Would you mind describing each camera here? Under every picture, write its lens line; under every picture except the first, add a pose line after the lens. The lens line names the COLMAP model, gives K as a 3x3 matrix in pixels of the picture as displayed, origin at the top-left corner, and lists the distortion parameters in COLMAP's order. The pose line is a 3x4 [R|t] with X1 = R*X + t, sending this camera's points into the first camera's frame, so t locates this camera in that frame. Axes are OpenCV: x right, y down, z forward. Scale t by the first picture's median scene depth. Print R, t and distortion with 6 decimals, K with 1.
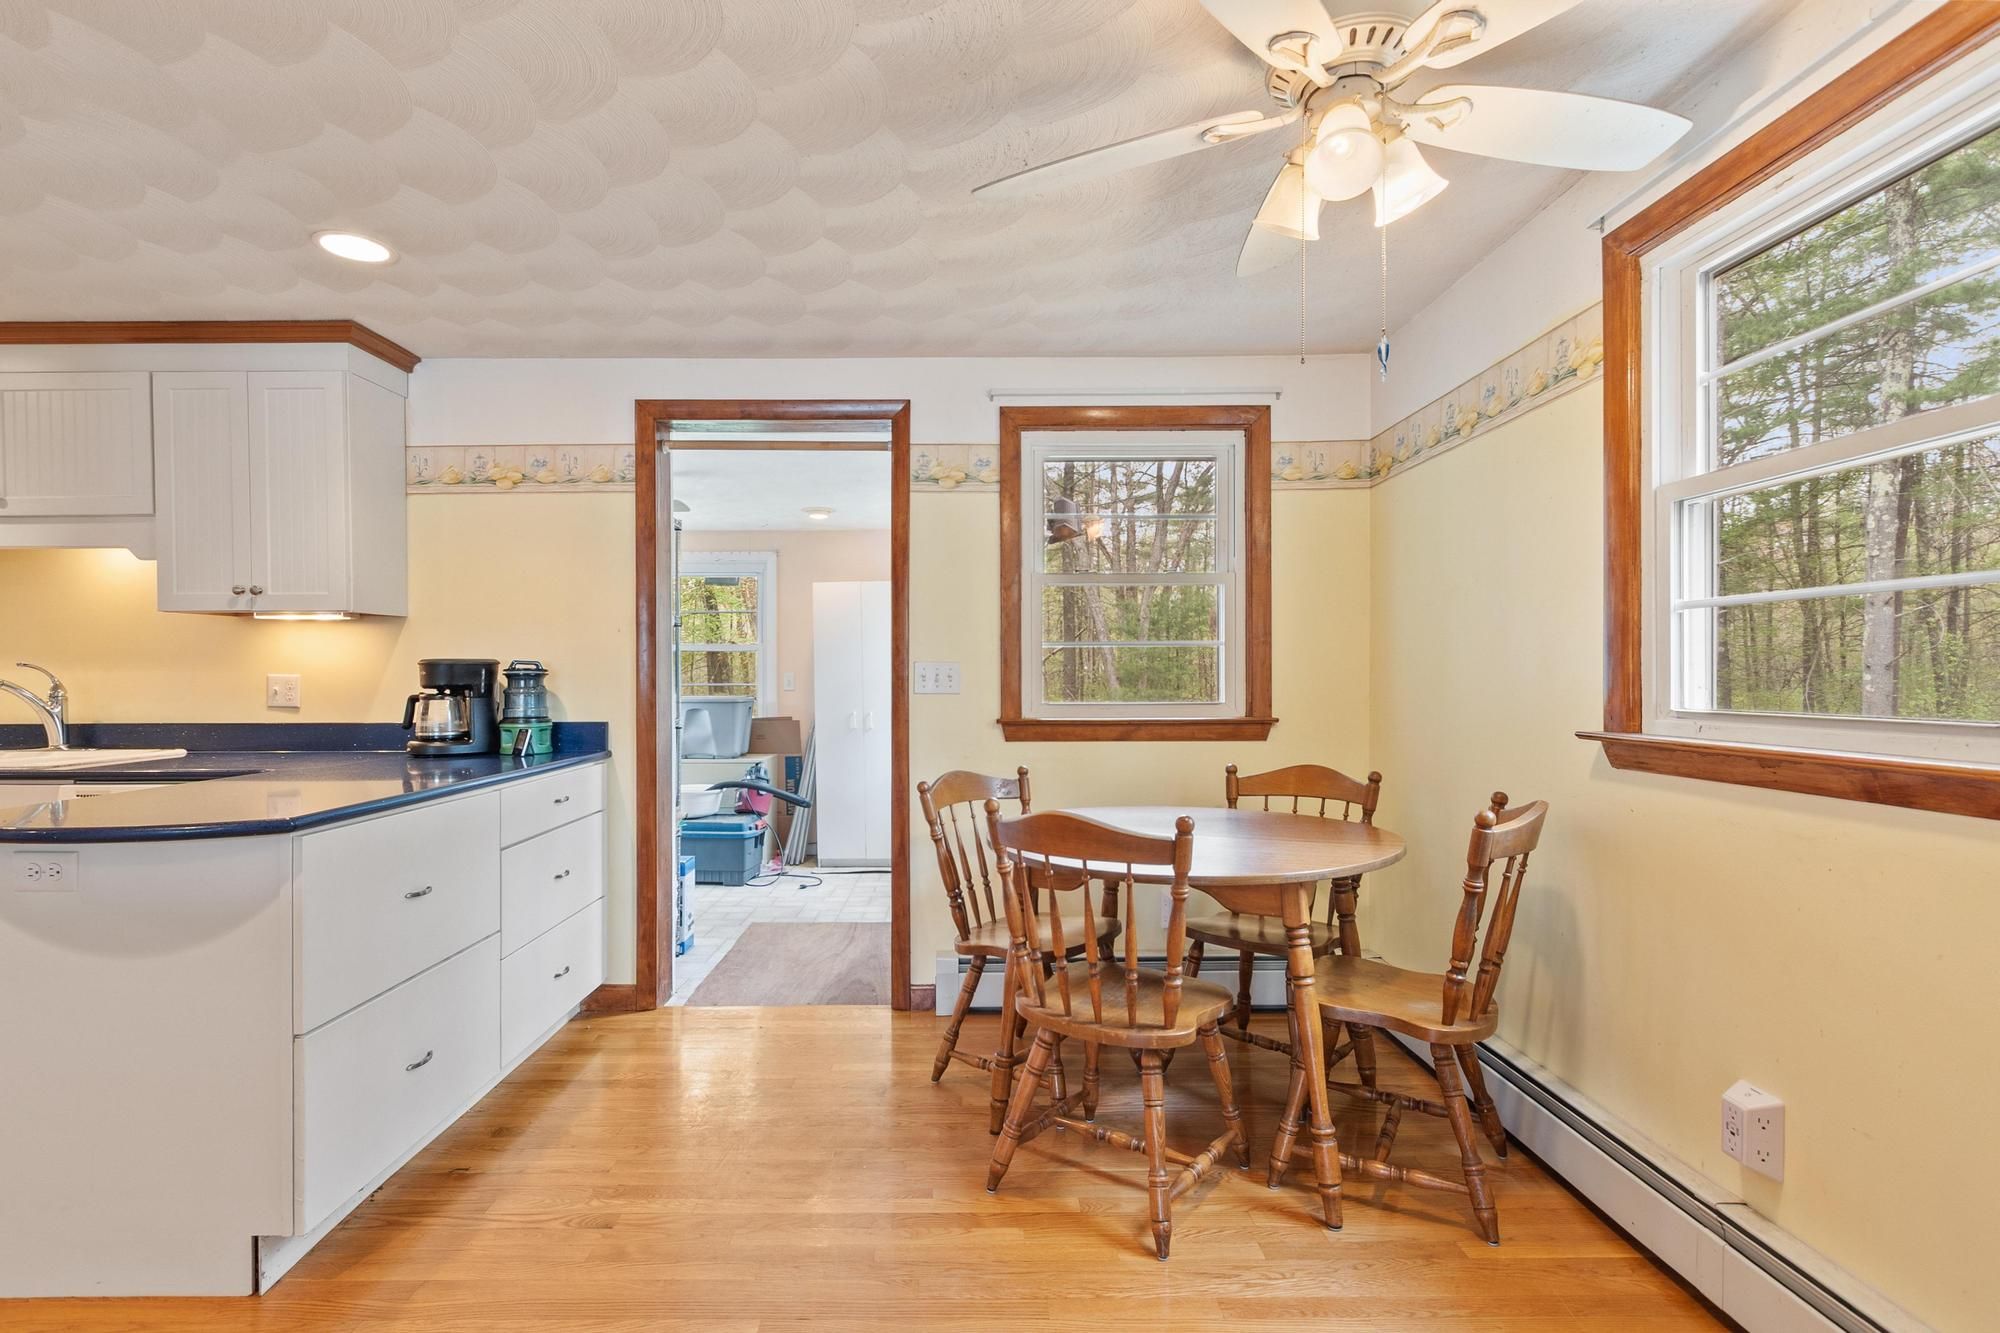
lens RADIAL K [[948.9, 0, 959.6], [0, 948.9, 679.4], [0, 0, 1]] dist [-0.001899, -0.001083]
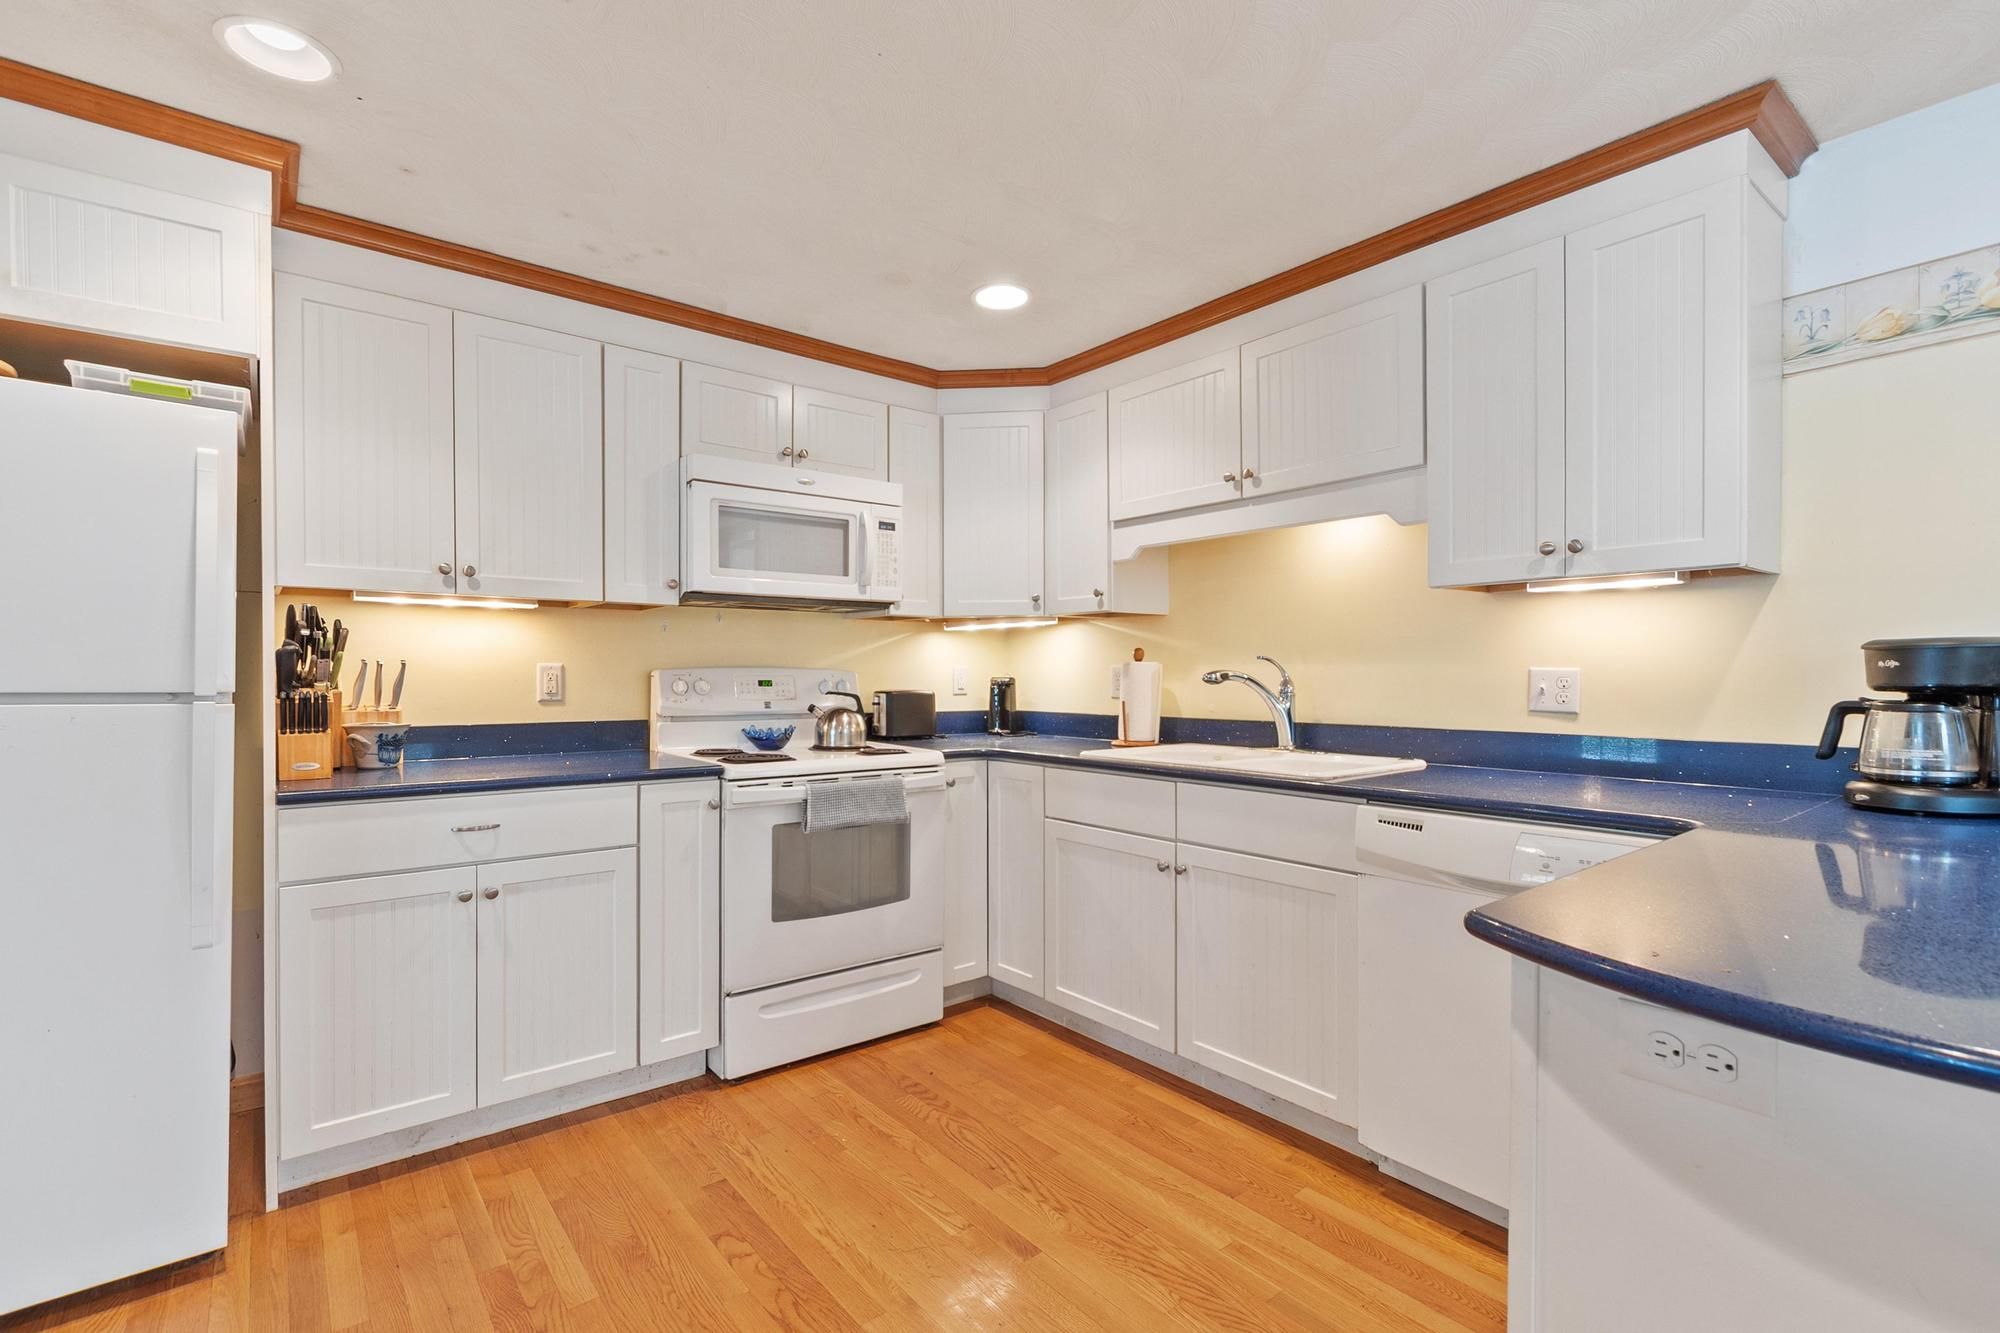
lens RADIAL K [[904.0, 0, 967.2], [0, 904.0, 682.8], [0, 0, 1]] dist [0.002185, 0.000352]
pose [[0.613960, 0.010107, -0.789272, -0.453509], [-0.002521, 0.999938, 0.010844, 0.000041], [0.789333, -0.004668, 0.613947, 0.221049]]
